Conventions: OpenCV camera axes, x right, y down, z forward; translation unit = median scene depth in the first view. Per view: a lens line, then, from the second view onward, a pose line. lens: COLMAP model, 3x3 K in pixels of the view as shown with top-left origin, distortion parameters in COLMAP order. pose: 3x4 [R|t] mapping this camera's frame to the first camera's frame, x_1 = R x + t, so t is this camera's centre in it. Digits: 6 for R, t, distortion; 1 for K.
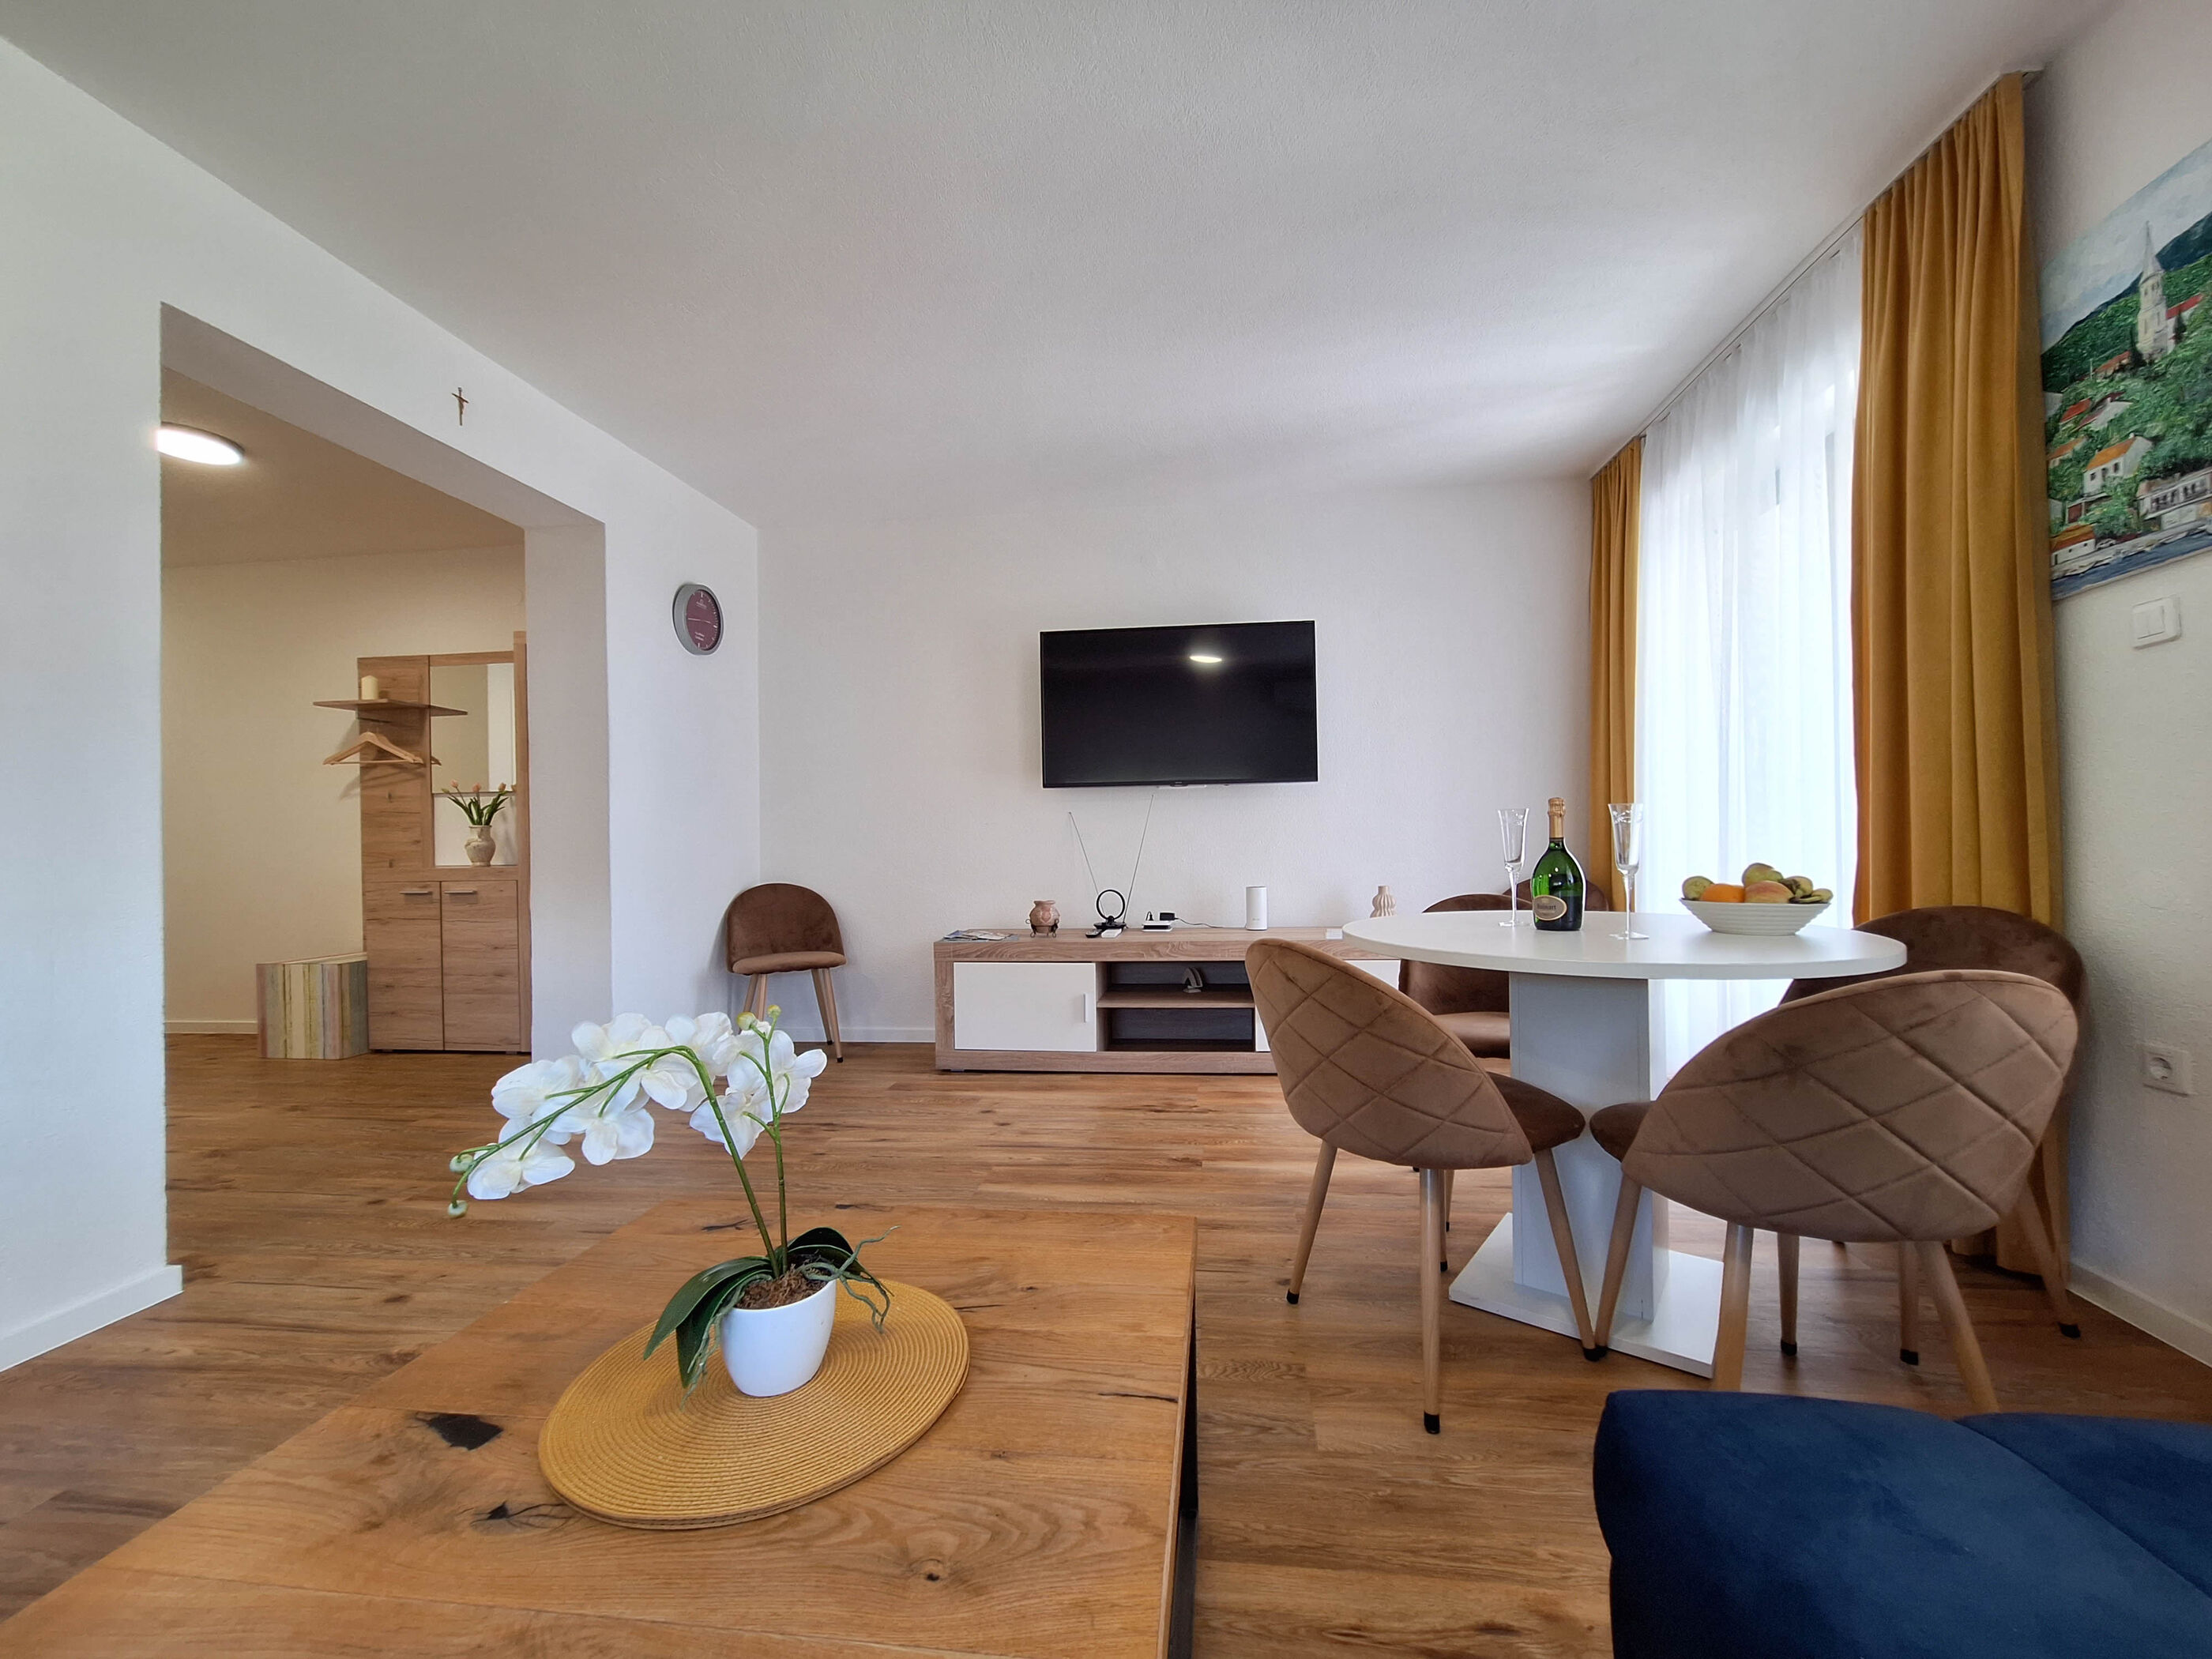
lens RADIAL K [[882.9, 0, 1129.5], [0, 882.9, 839.4], [0, 0, 1]] dist [-0.003486, 0.000832]
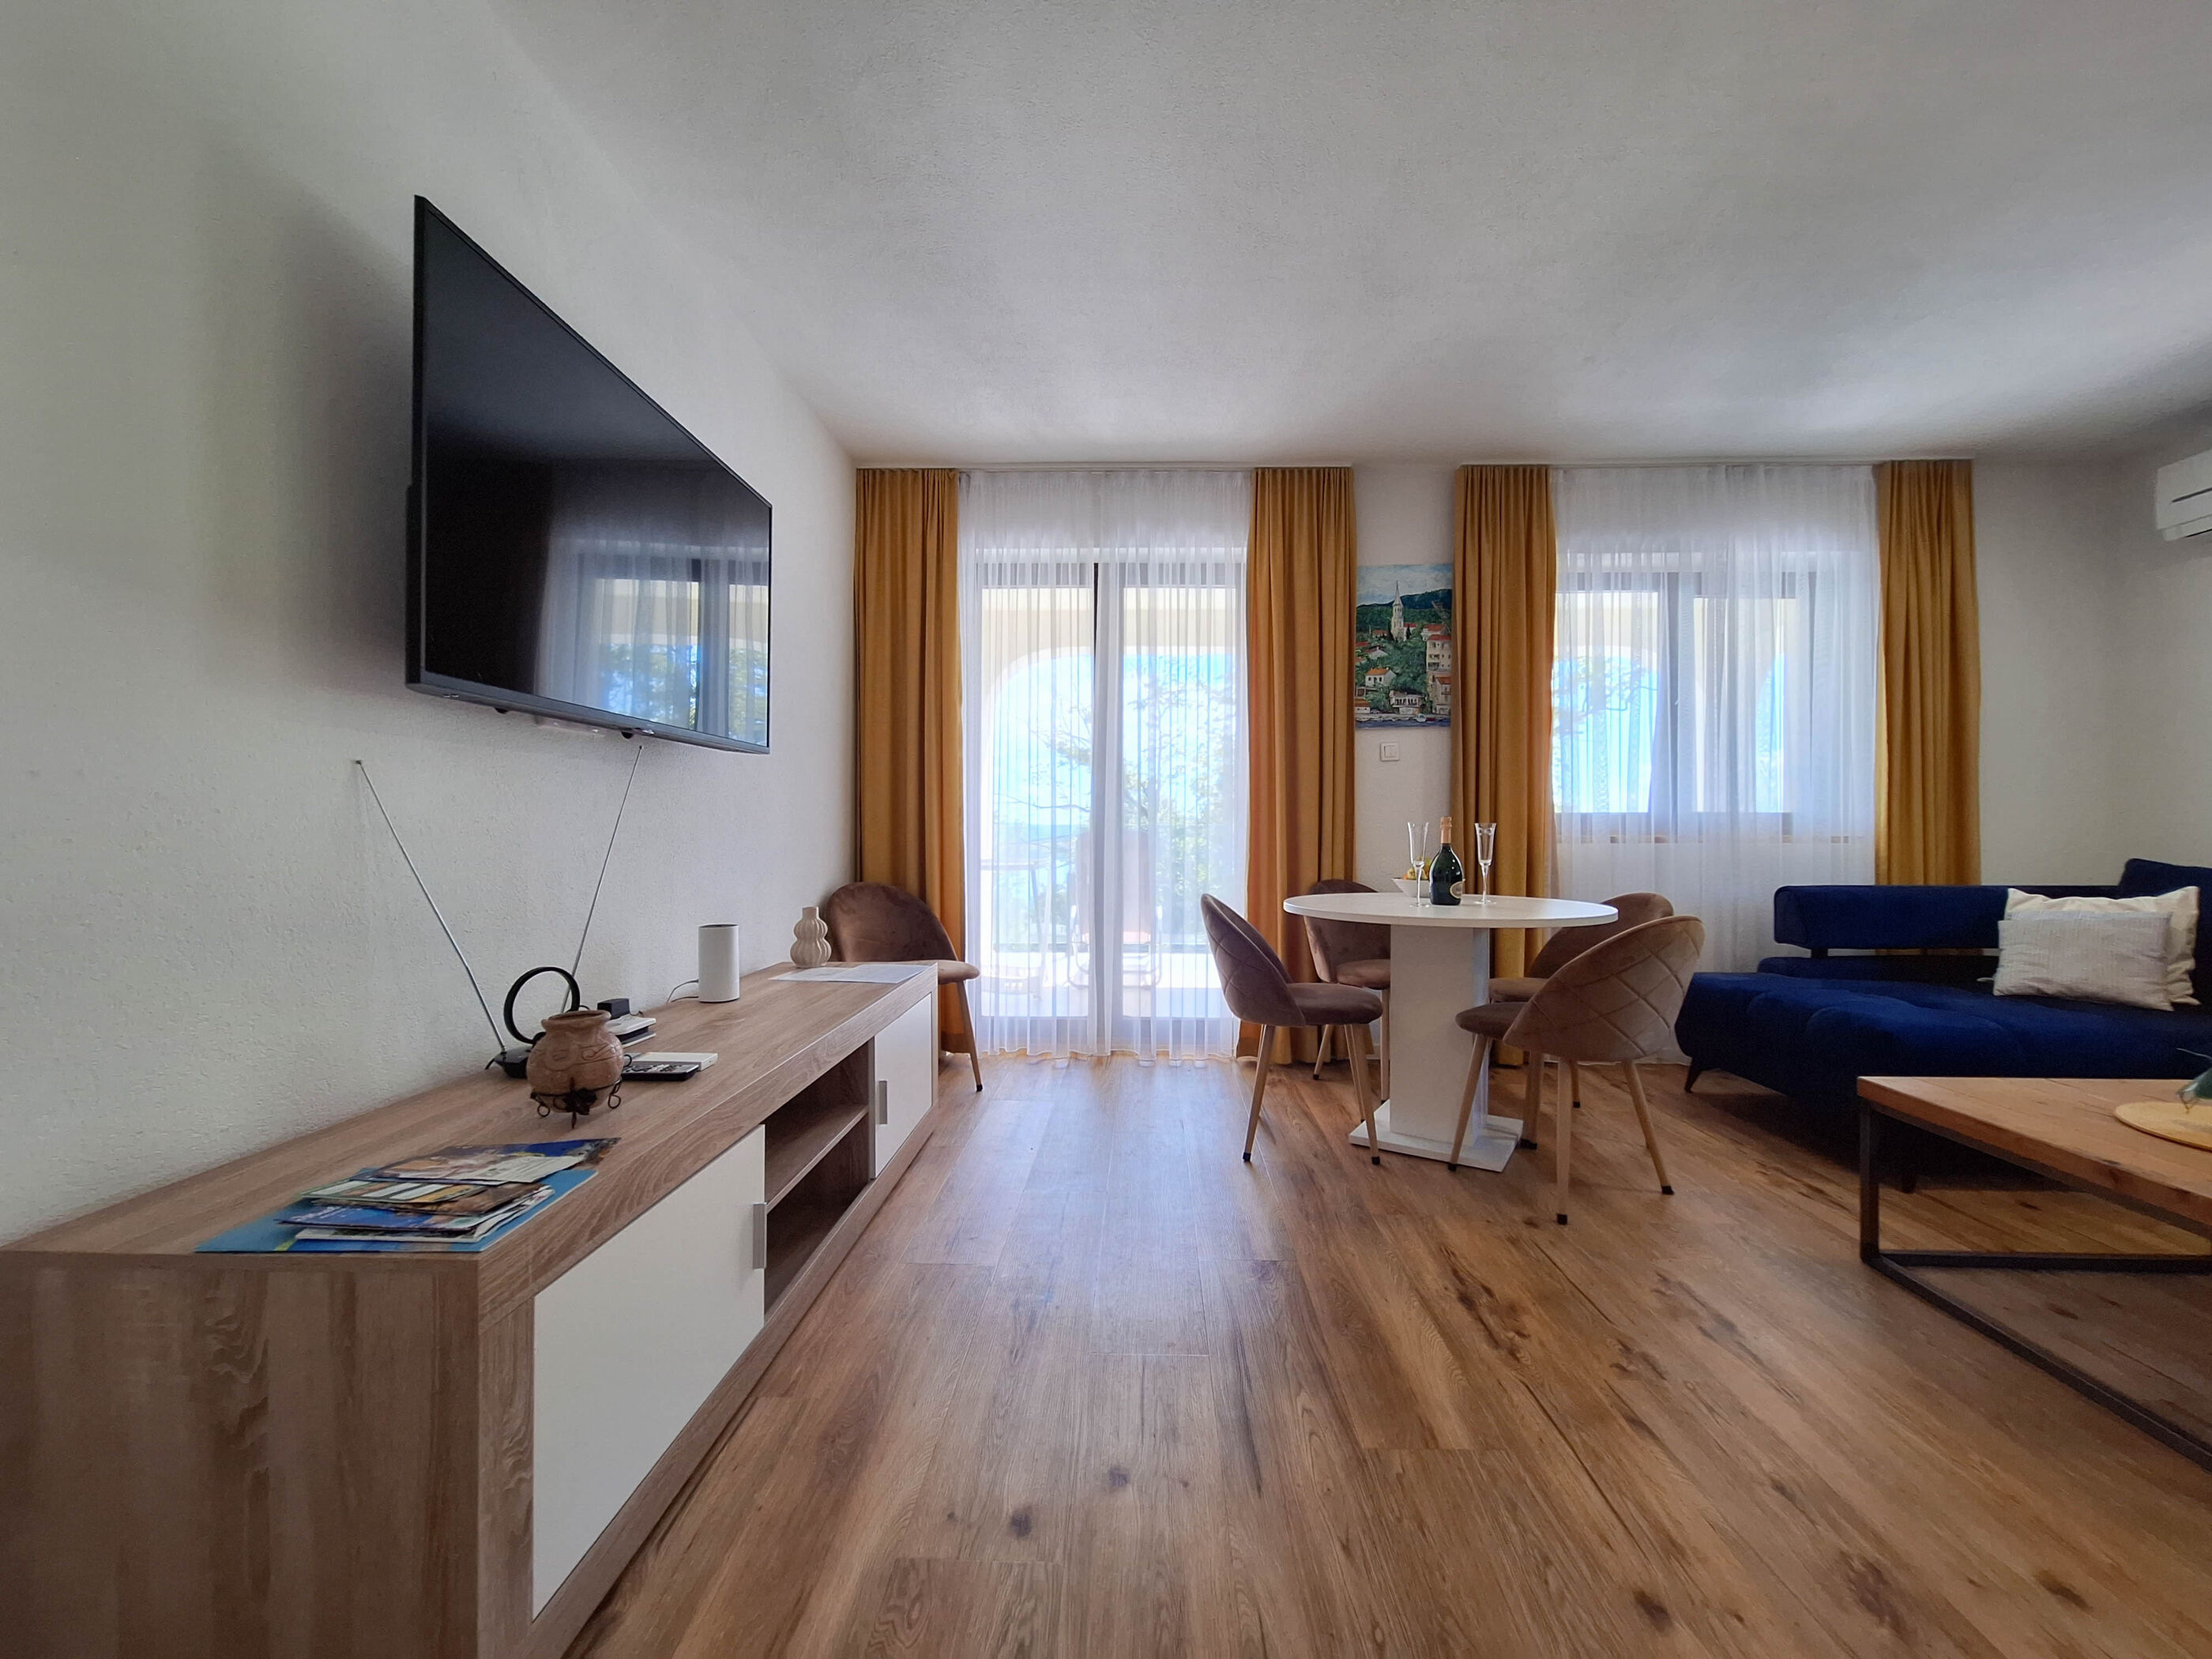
lens RADIAL K [[869.8, 0, 1141.3], [0, 869.8, 834.4], [0, 0, 1]] dist [-0.000708, 0.003026]
pose [[-0.087765, 0.011337, 0.996077, -0.519734], [-0.002814, 0.999928, -0.011628, 0.000582], [-0.996137, -0.003824, -0.087727, 0.905919]]
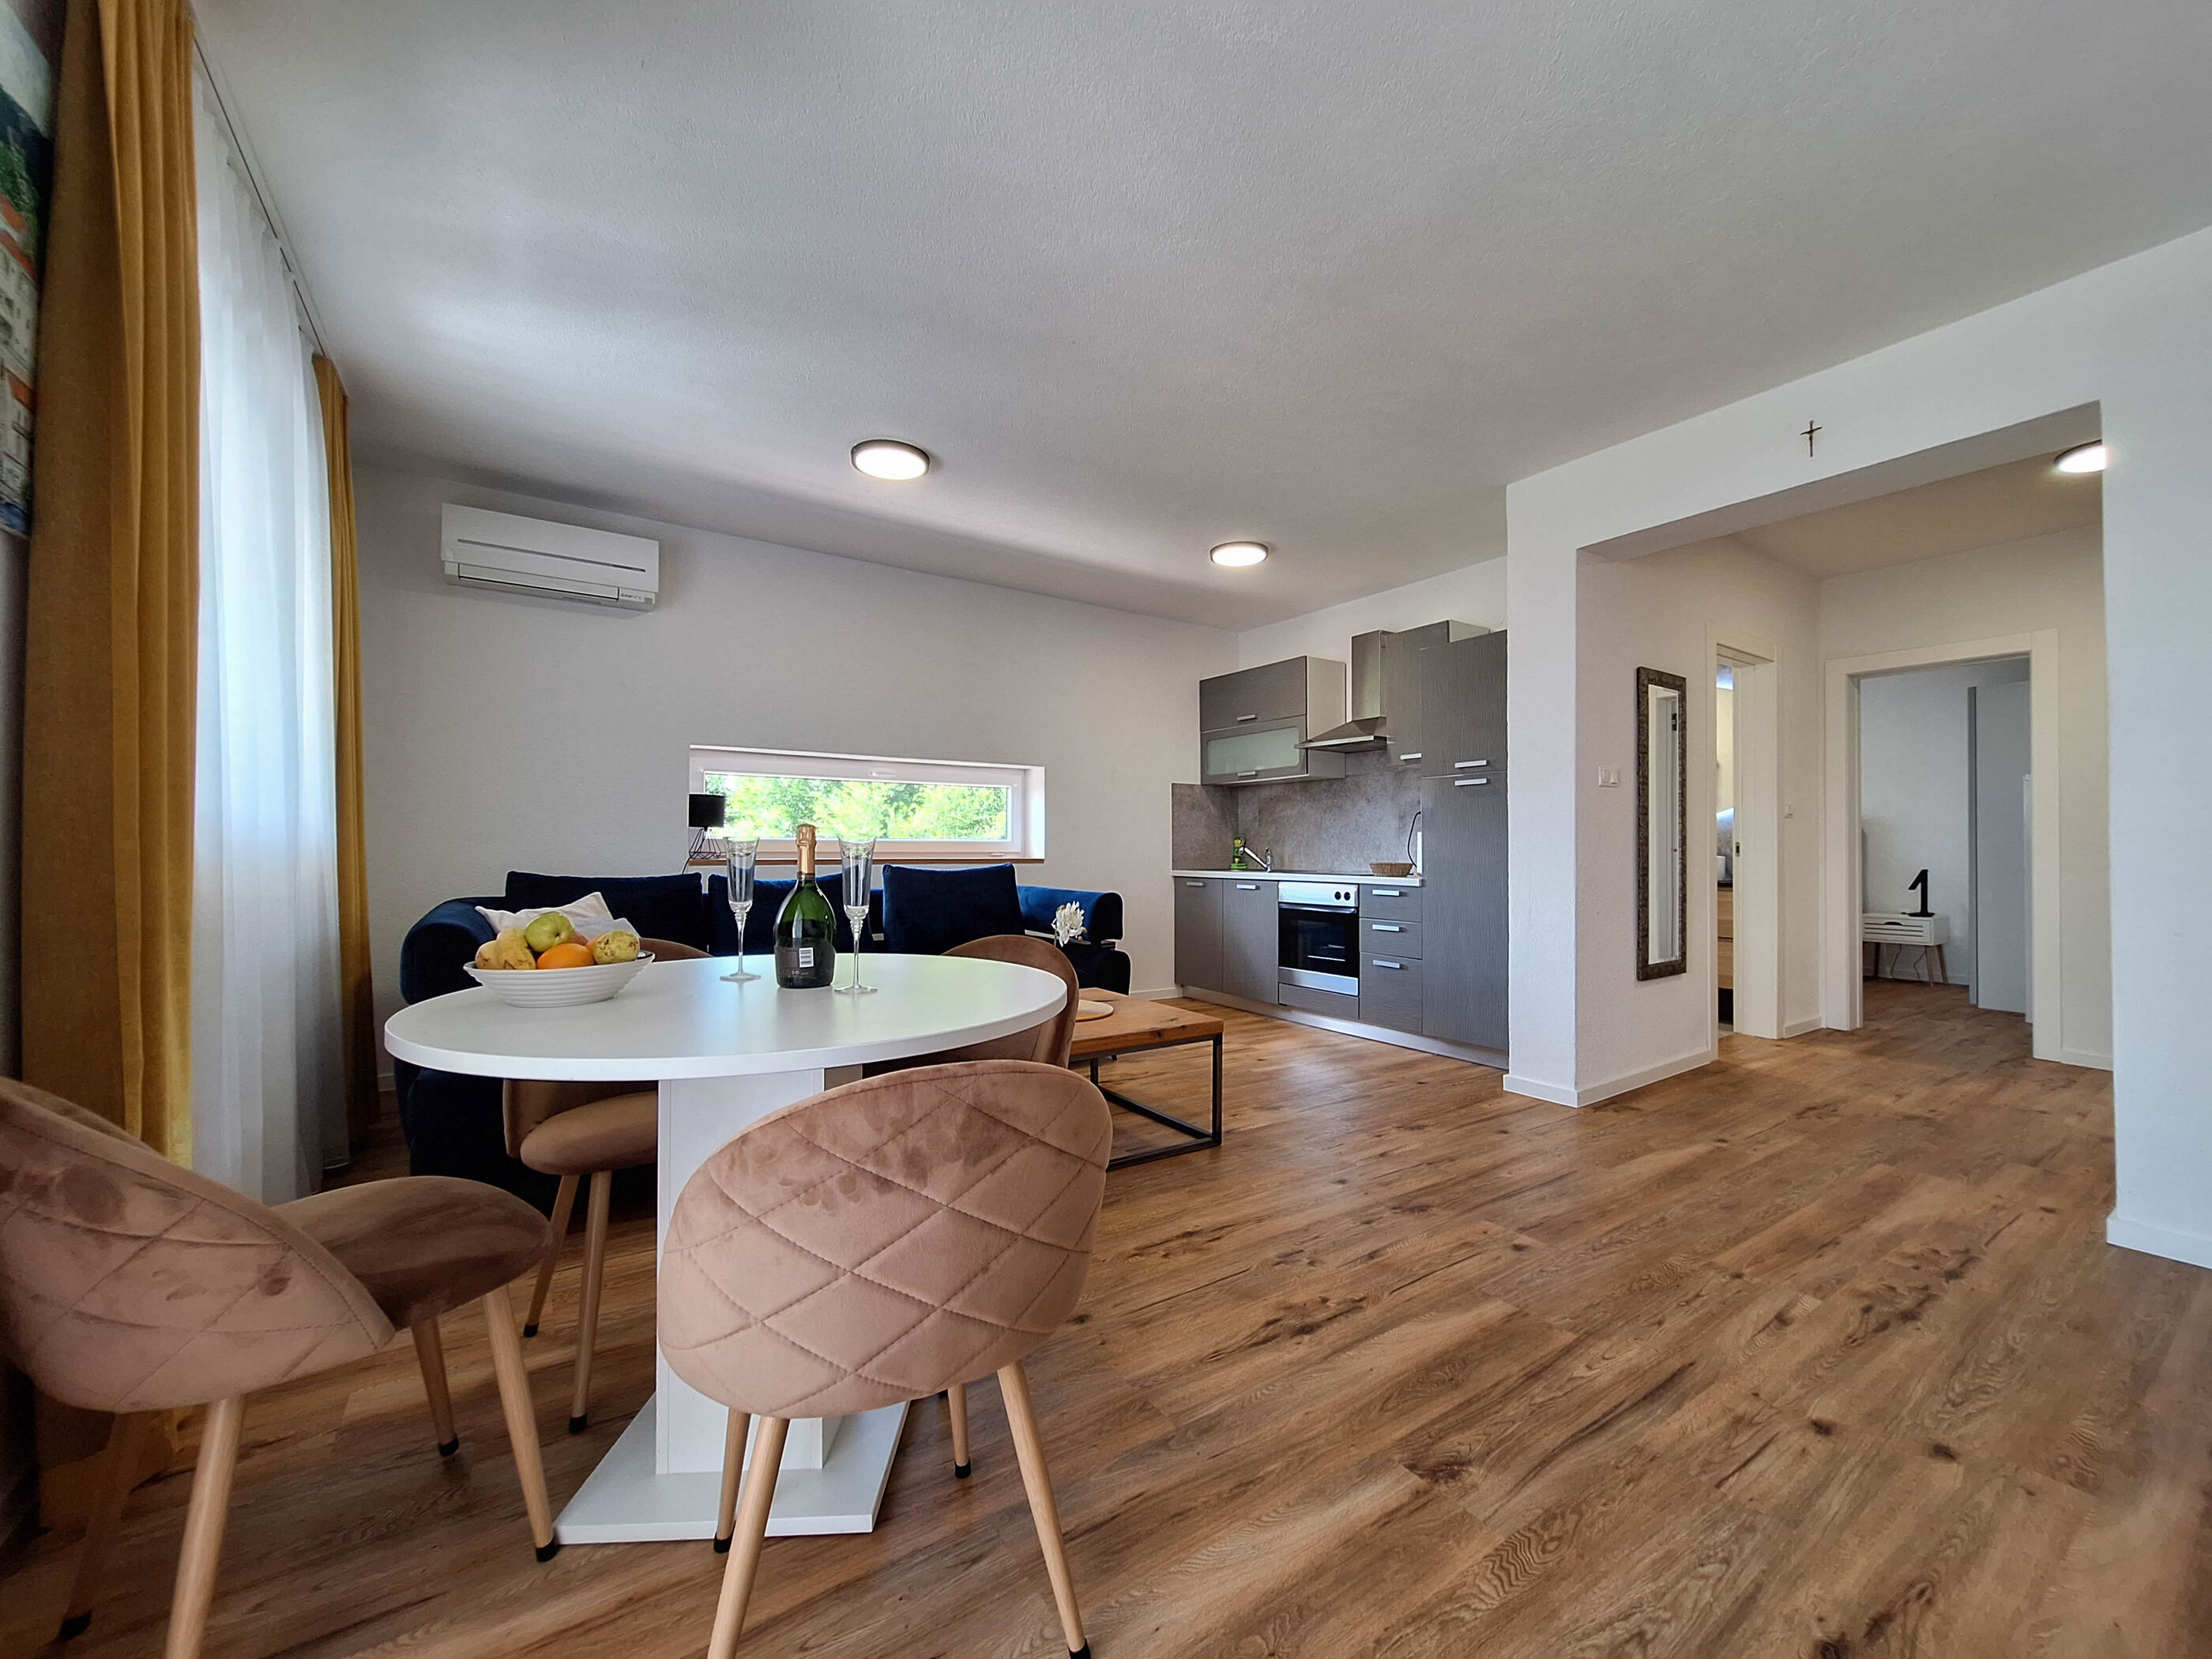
lens RADIAL K [[892.0, 0, 1119.1], [0, 892.0, 832.7], [0, 0, 1]] dist [0.002731, 0.000528]
pose [[-0.766019, 0.000510, -0.642817, 0.439107], [0.008224, 0.999926, -0.009007, -0.016459], [0.642765, -0.012186, -0.765967, 1.004160]]
